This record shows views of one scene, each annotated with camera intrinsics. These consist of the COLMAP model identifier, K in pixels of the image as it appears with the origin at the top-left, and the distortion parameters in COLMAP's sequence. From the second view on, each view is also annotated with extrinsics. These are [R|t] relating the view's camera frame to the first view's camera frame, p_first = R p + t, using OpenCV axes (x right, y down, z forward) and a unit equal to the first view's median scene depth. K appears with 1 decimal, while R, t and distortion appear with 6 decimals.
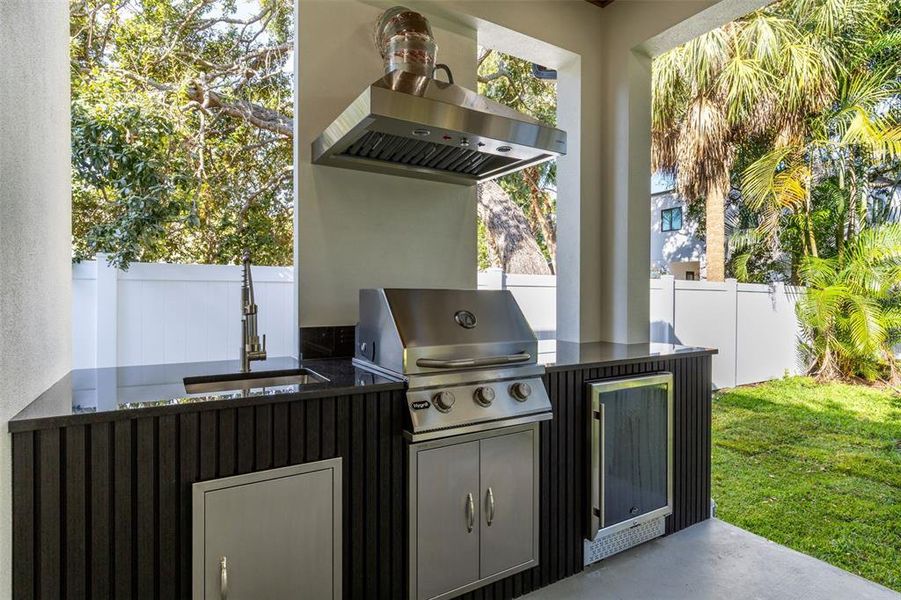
lens RADIAL K [[474.0, 0, 445.6], [0, 474.0, 298.0], [0, 0, 1]] dist [0.000374, 0.001326]
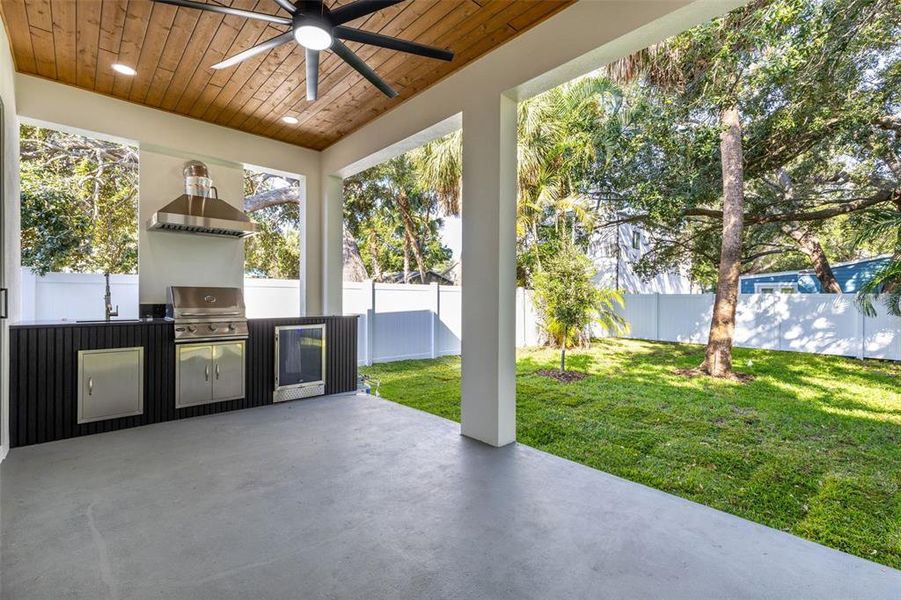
lens RADIAL K [[404.7, 0, 451.1], [0, 404.7, 298.4], [0, 0, 1]] dist [0.007885, -0.002571]
pose [[0.977110, 0.001379, 0.212729, 0.630780], [-0.000116, 0.999982, -0.005950, 0.041445], [-0.212733, 0.005789, 0.977093, -1.039285]]
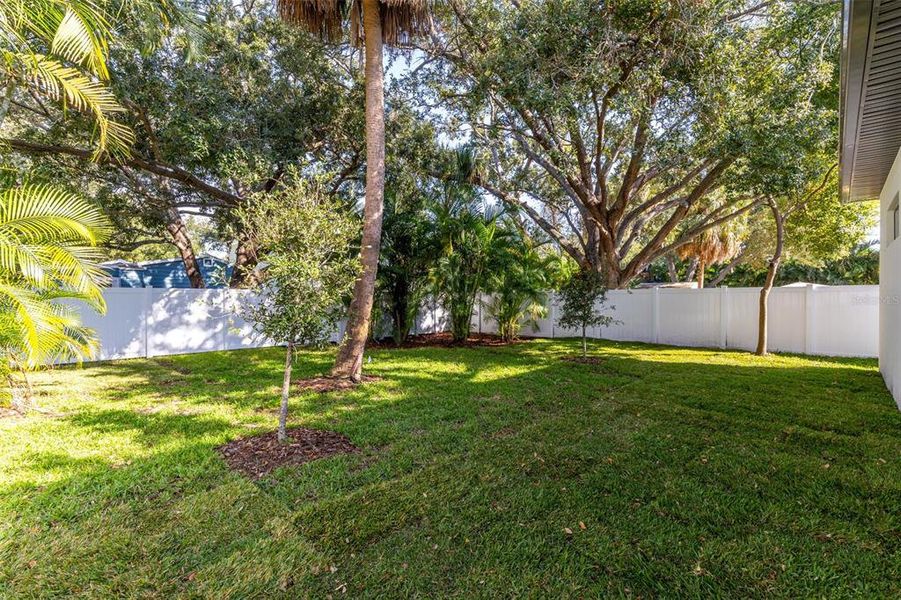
lens RADIAL K [[404.7, 0, 445.2], [0, 404.7, 297.9], [0, 0, 1]] dist [0.007885, -0.002571]
pose [[-0.282054, -0.001146, 0.959398, 0.458727], [0.004576, 0.999986, 0.002540, 0.050182], [-0.959388, 0.005107, -0.282045, 1.879571]]
